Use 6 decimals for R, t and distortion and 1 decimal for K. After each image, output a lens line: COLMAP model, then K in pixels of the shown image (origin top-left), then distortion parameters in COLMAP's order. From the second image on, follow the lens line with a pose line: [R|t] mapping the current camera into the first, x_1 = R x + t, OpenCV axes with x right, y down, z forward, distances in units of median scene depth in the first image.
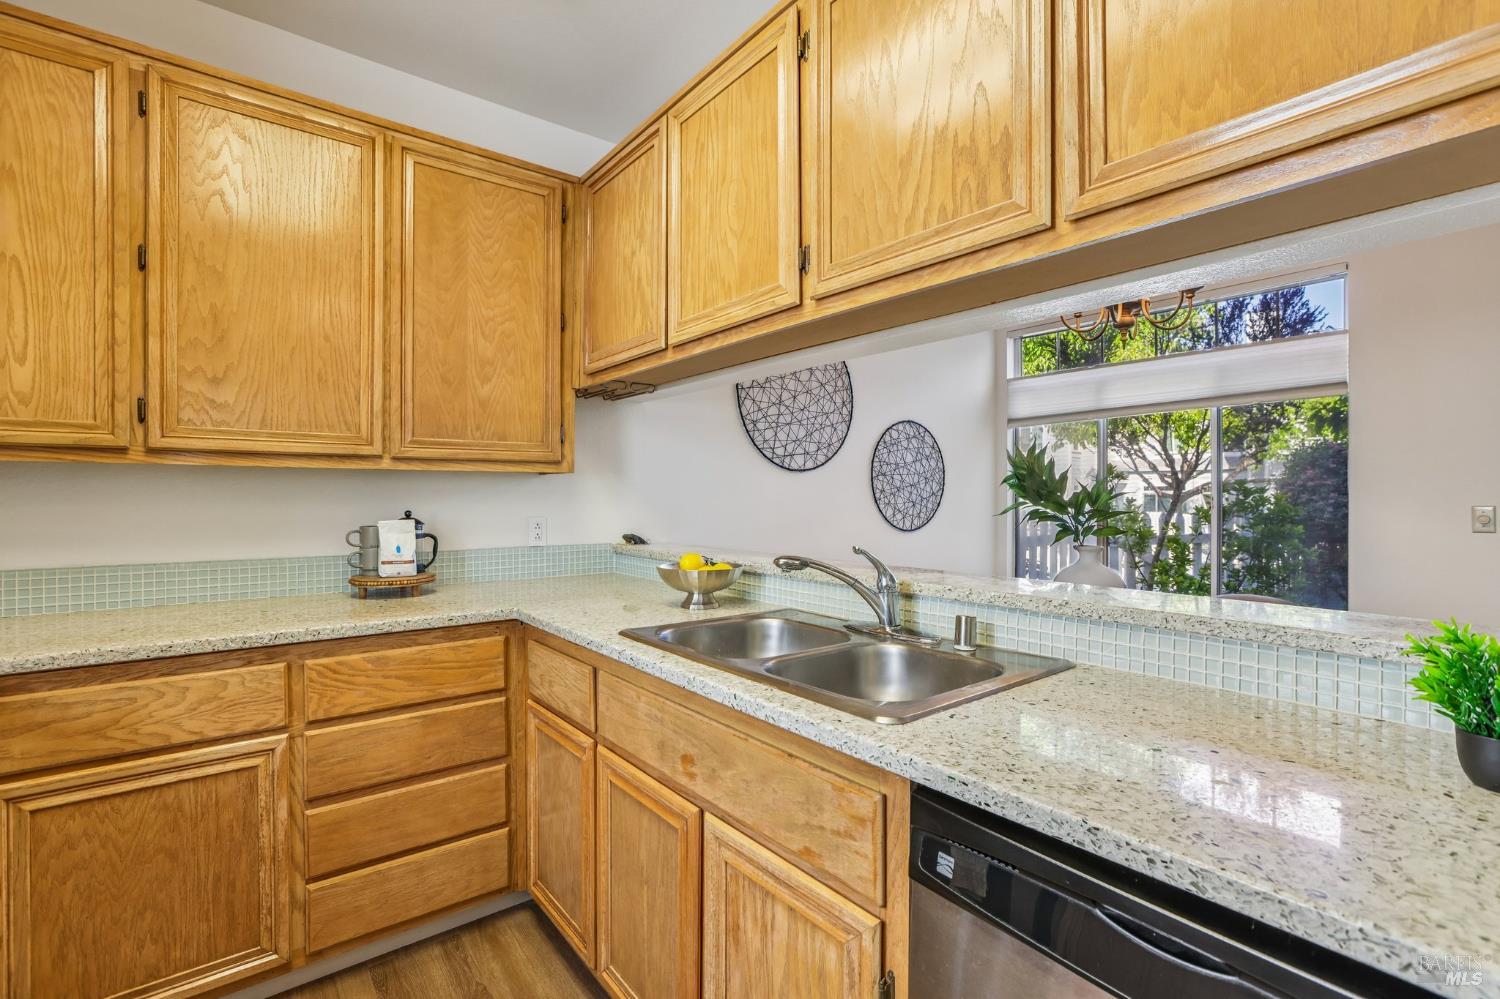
lens RADIAL K [[689.0, 0, 749.5], [0, 689.0, 493.6], [0, 0, 1]] dist [-0.032452, 0.011444]
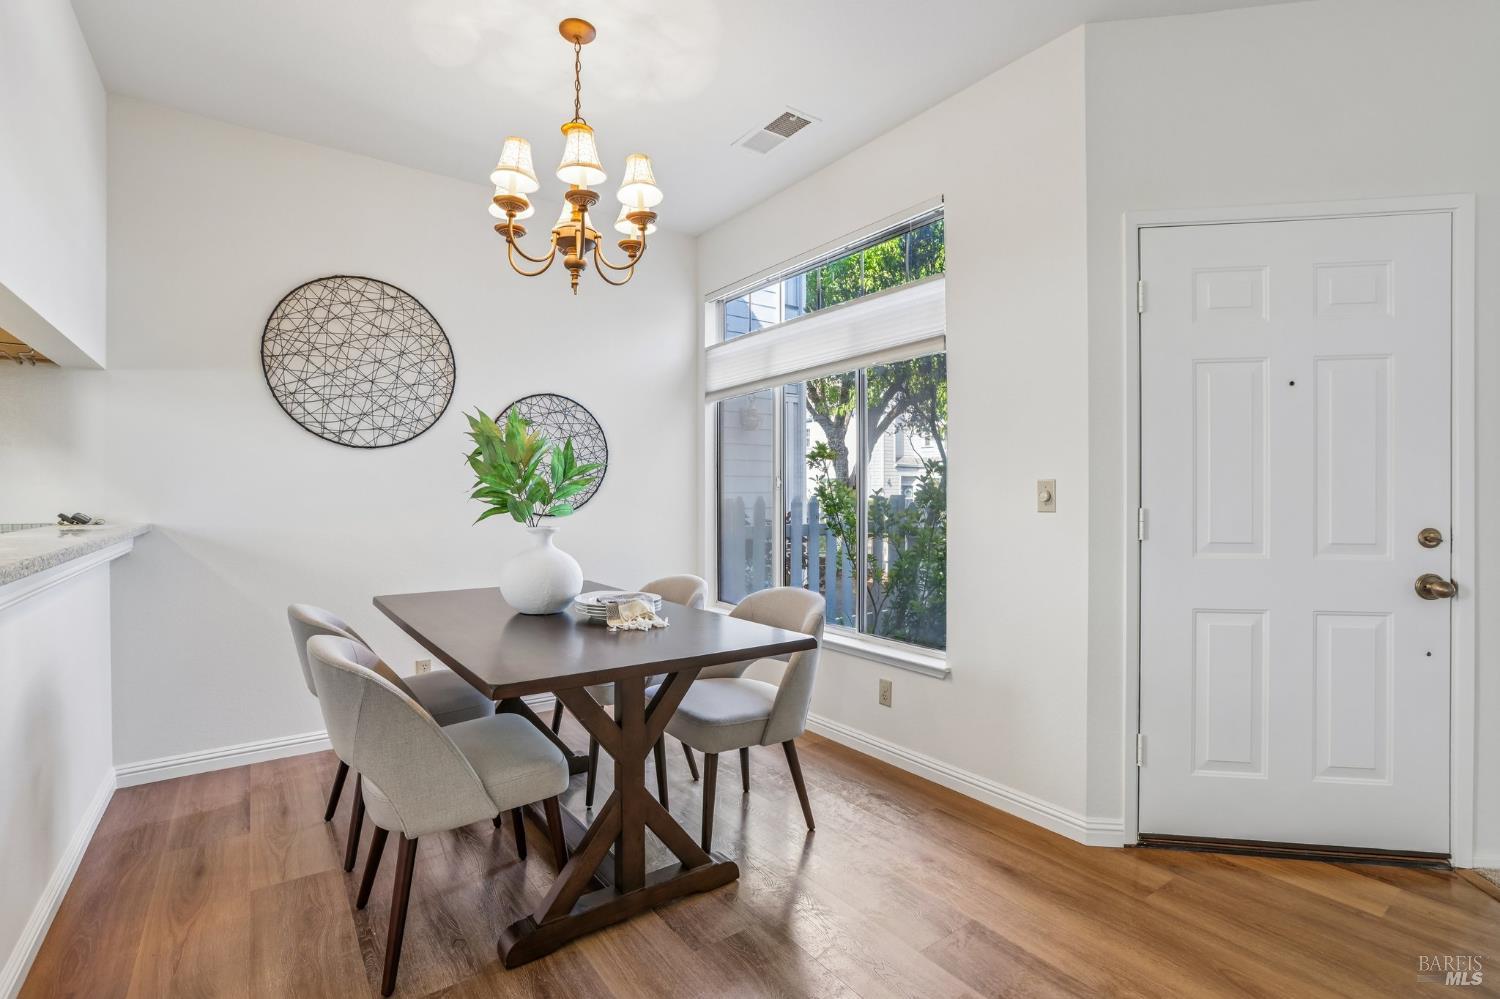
lens RADIAL K [[713.7, 0, 735.5], [0, 713.7, 492.5], [0, 0, 1]] dist [-0.009403, 0.004365]
pose [[0.998274, -0.002039, -0.058685, 1.131713], [0.002216, 0.999993, 0.002961, 0.044619], [0.058679, -0.003086, 0.998272, 0.174951]]
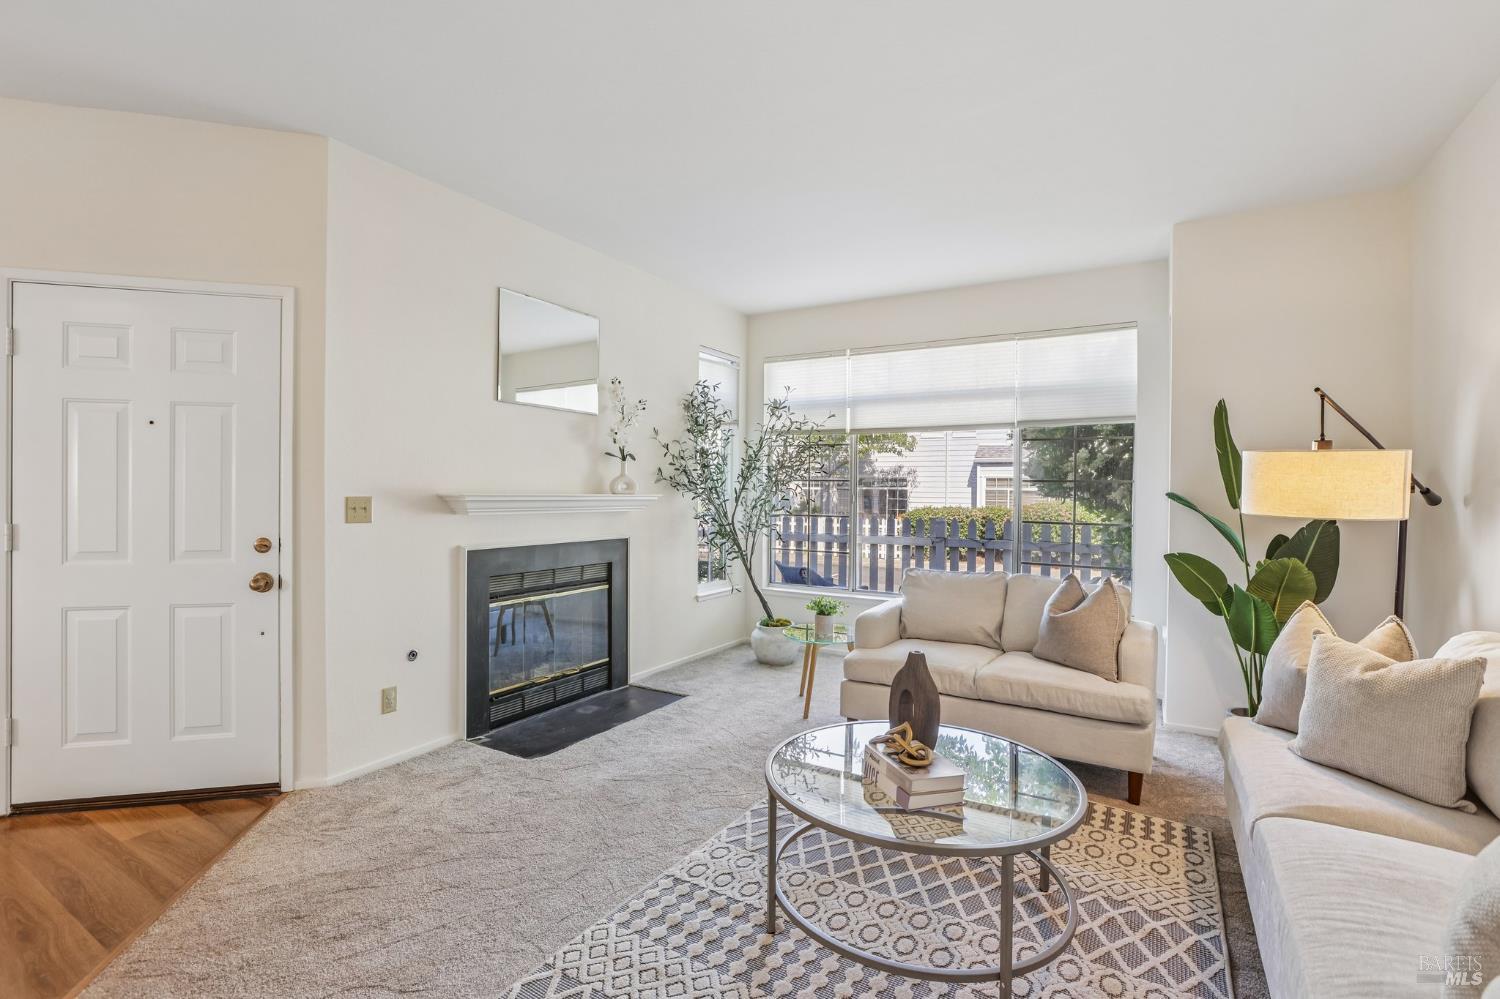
lens RADIAL K [[689.0, 0, 736.6], [0, 689.0, 490.0], [0, 0, 1]] dist [-0.032452, 0.011444]
pose [[0.937651, 0.009964, 0.347434, 2.585594], [-0.011684, 0.999928, 0.002857, -0.007801], [-0.347381, -0.006738, 0.937700, -0.300240]]
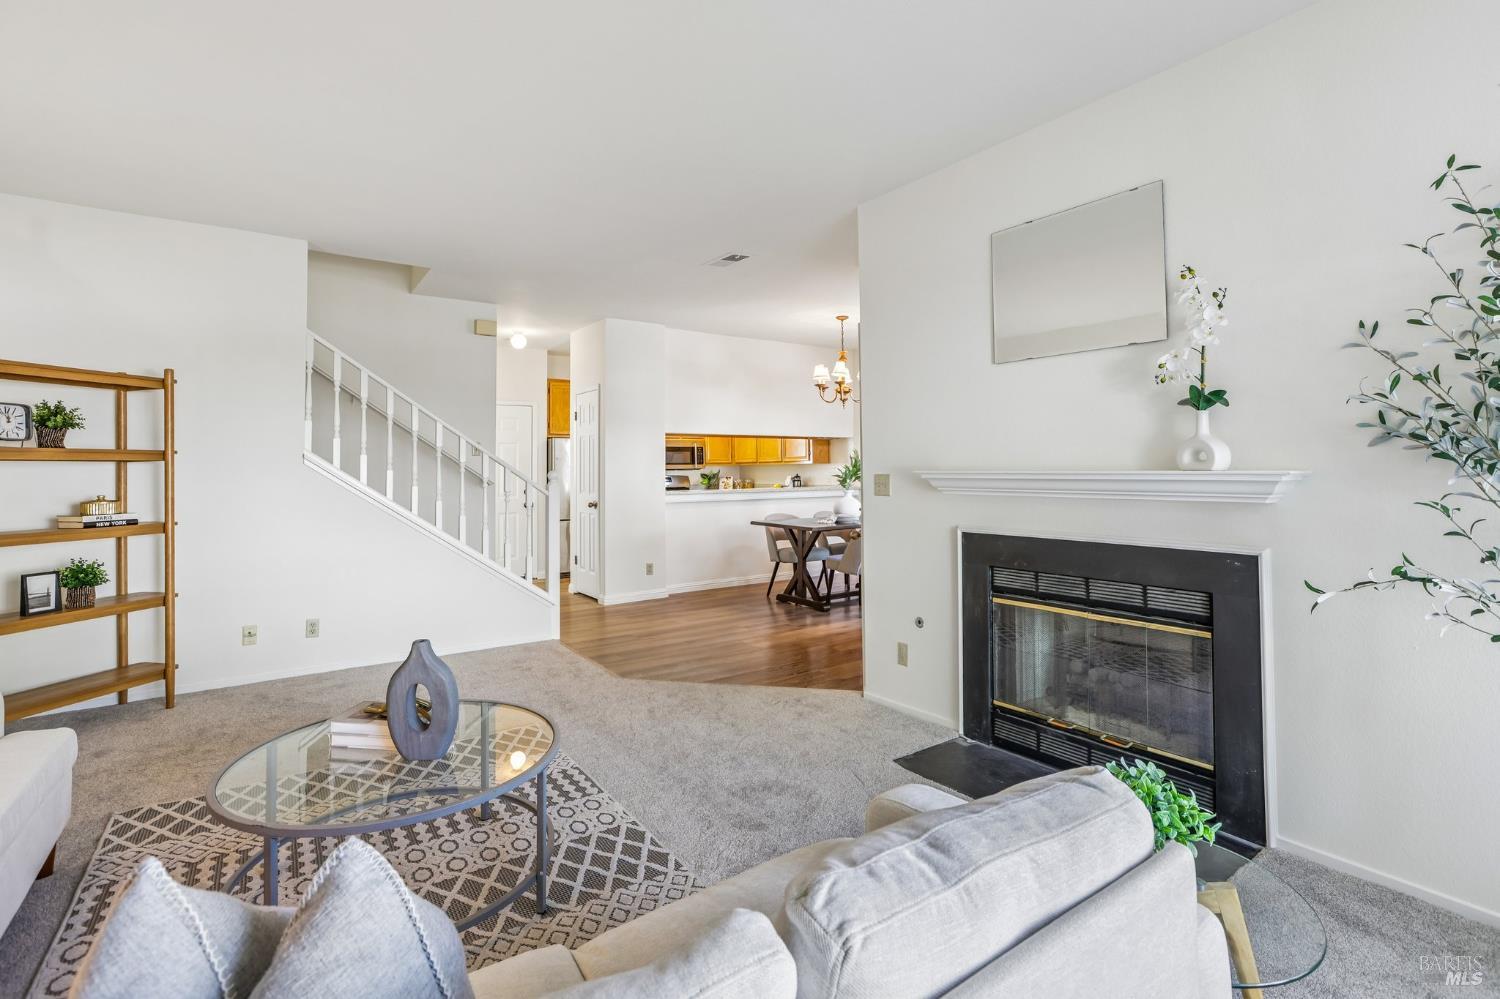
lens RADIAL K [[689.0, 0, 764.5], [0, 689.0, 457.5], [0, 0, 1]] dist [-0.032452, 0.011444]
pose [[-0.042851, -0.016797, -0.998940, 4.288983], [0.012848, 0.999767, -0.017362, -0.003216], [0.998999, -0.013578, -0.042625, 1.167841]]
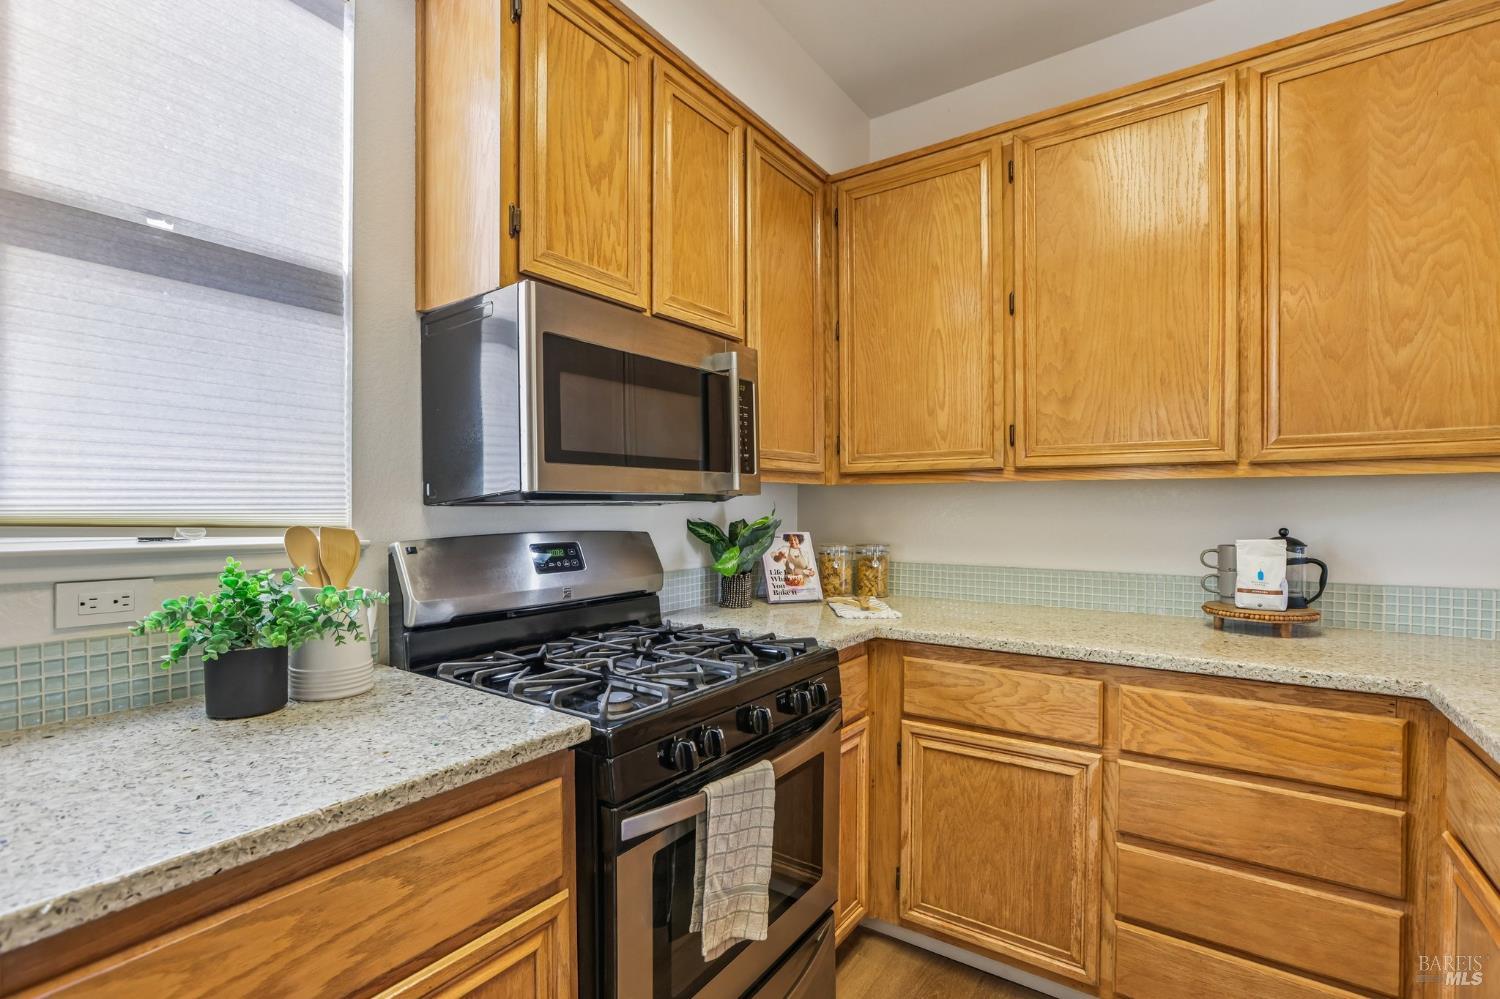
lens RADIAL K [[689.0, 0, 757.8], [0, 689.0, 514.4], [0, 0, 1]] dist [-0.032452, 0.011444]
pose [[0.283343, 0.010863, -0.958957, 0.097478], [0.003354, 0.999919, 0.012318, -0.003464], [0.959013, -0.006706, 0.283283, 0.223512]]
